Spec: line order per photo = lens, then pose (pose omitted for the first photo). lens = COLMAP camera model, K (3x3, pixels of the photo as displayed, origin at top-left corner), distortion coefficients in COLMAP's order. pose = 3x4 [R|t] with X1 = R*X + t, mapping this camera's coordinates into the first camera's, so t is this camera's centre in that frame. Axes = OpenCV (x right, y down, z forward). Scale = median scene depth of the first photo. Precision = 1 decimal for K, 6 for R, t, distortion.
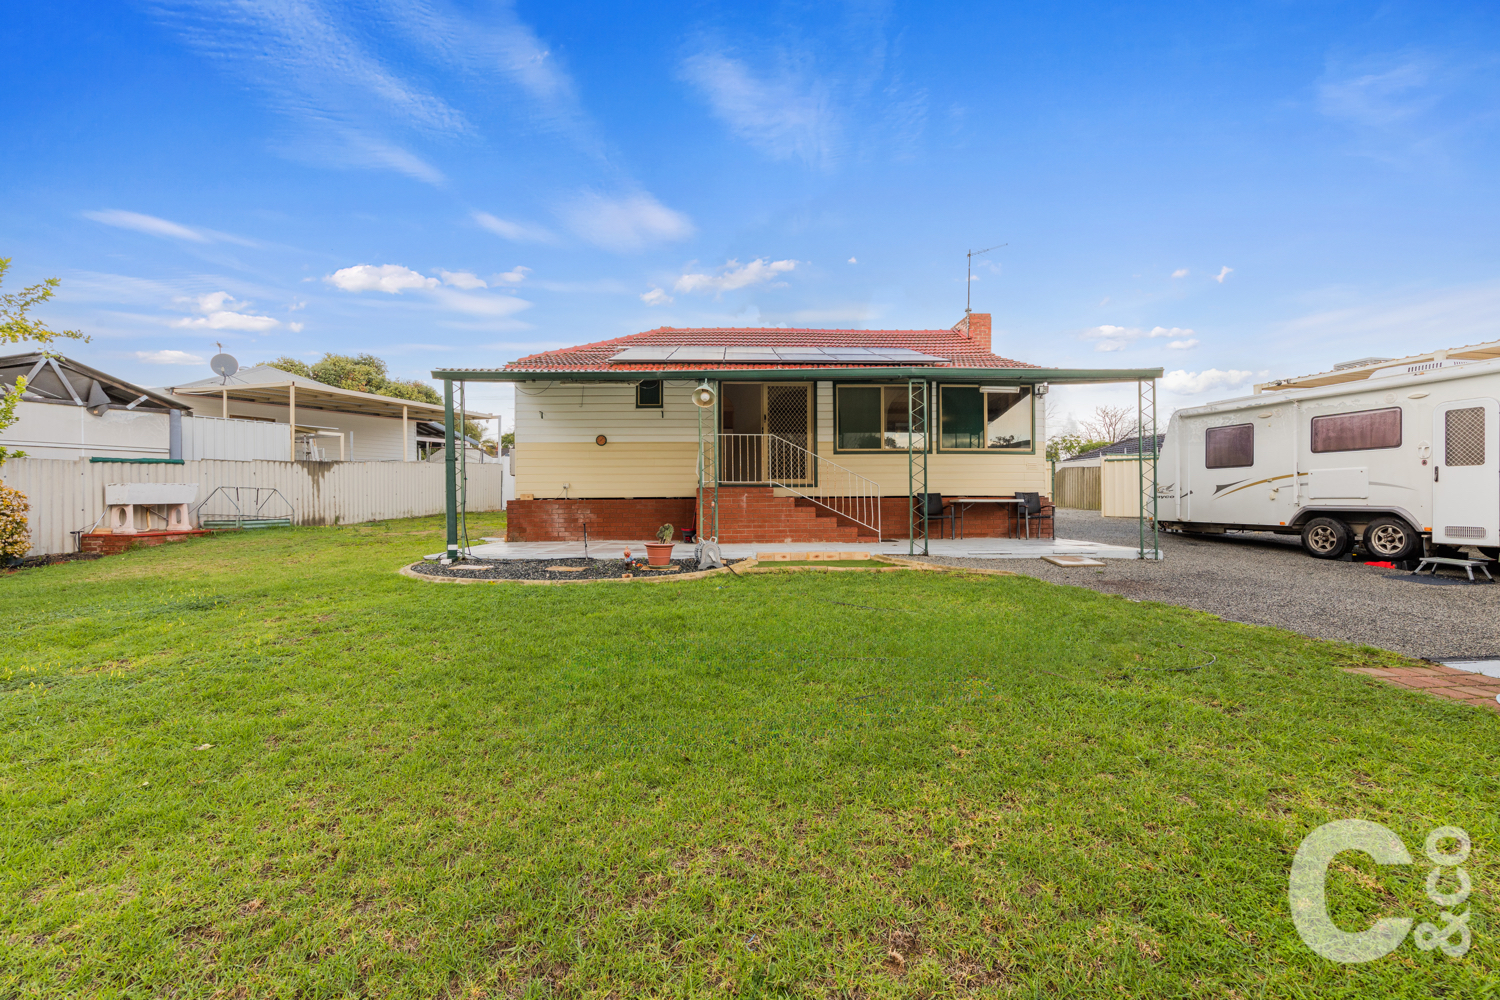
lens RADIAL K [[630.2, 0, 738.5], [0, 630.2, 500.7], [0, 0, 1]] dist [0.000960, 0.000139]
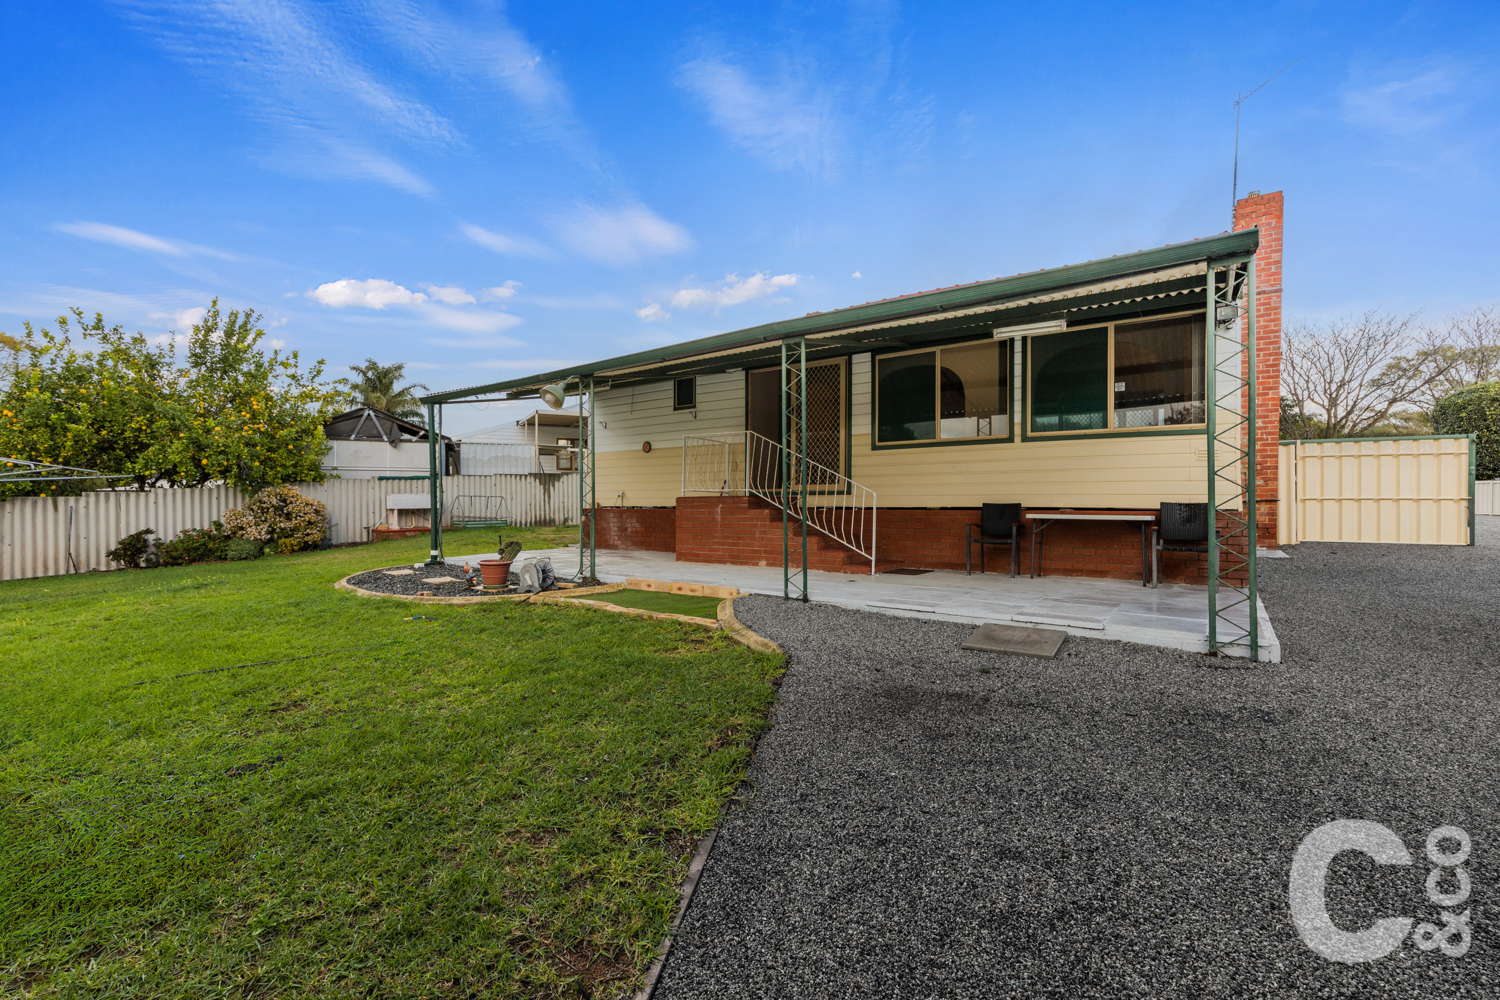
lens RADIAL K [[630.2, 0, 738.5], [0, 630.2, 500.7], [0, 0, 1]] dist [0.000960, 0.000139]
pose [[0.797811, 0.002048, -0.602904, 0.487587], [-0.001293, 0.999998, 0.001686, -0.015855], [0.602906, -0.000565, 0.797812, 0.322157]]
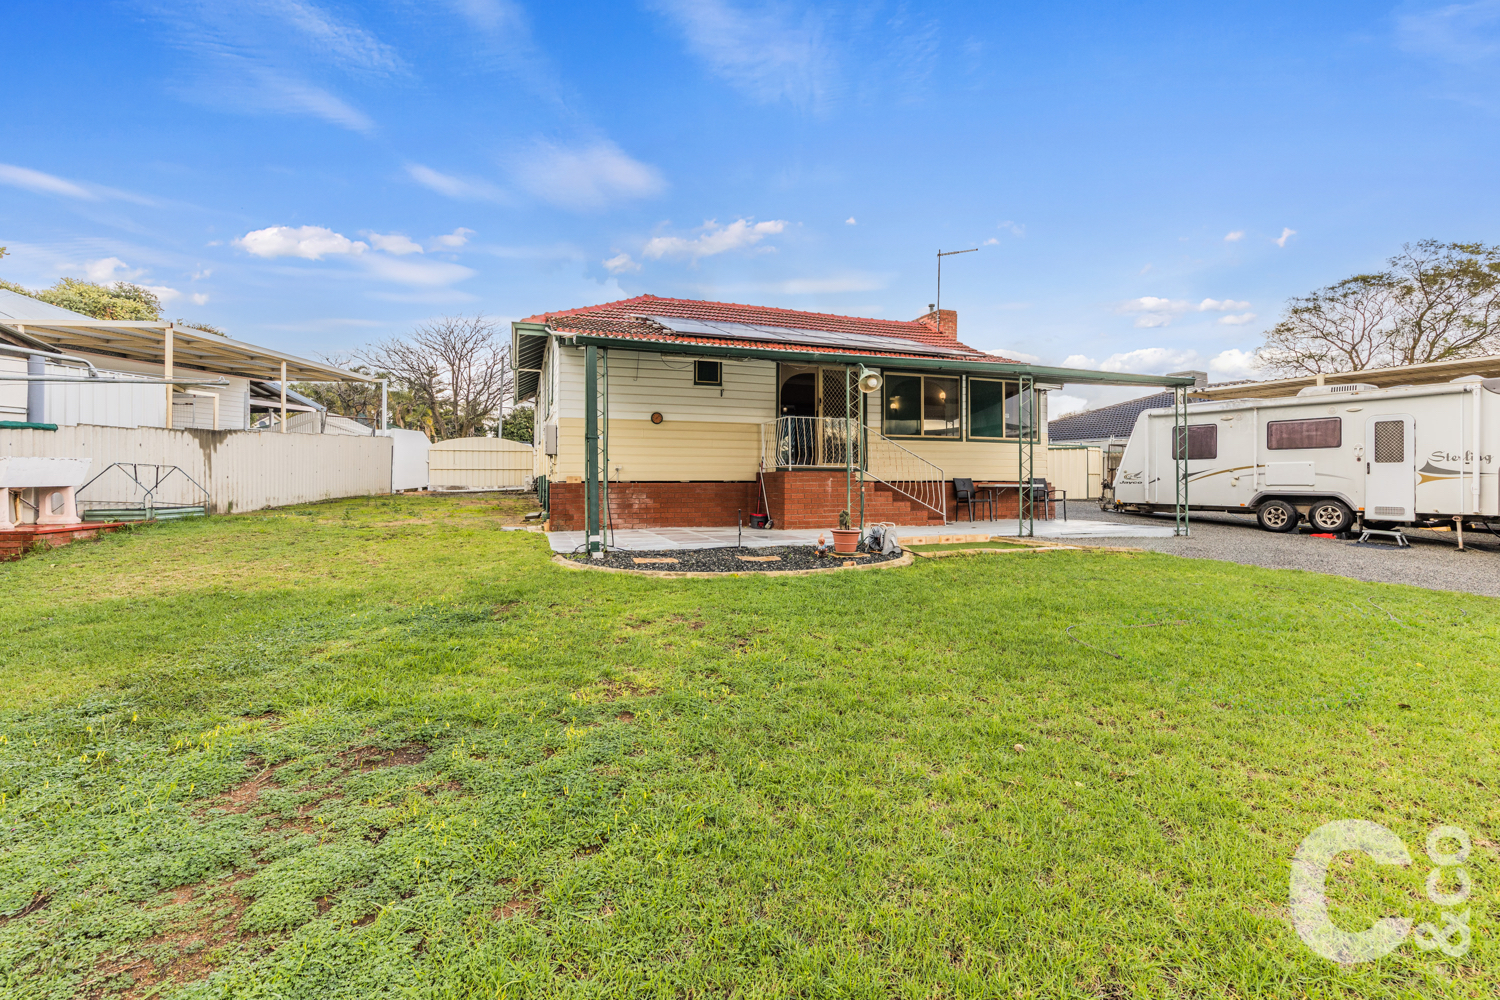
lens RADIAL K [[670.8, 0, 752.5], [0, 670.8, 476.3], [0, 0, 1]] dist [0.000415, -0.000279]
pose [[0.947829, 0.007505, 0.318691, -0.404804], [-0.004775, 0.999945, -0.009346, -0.003189], [-0.318744, 0.007337, 0.947813, 0.037100]]
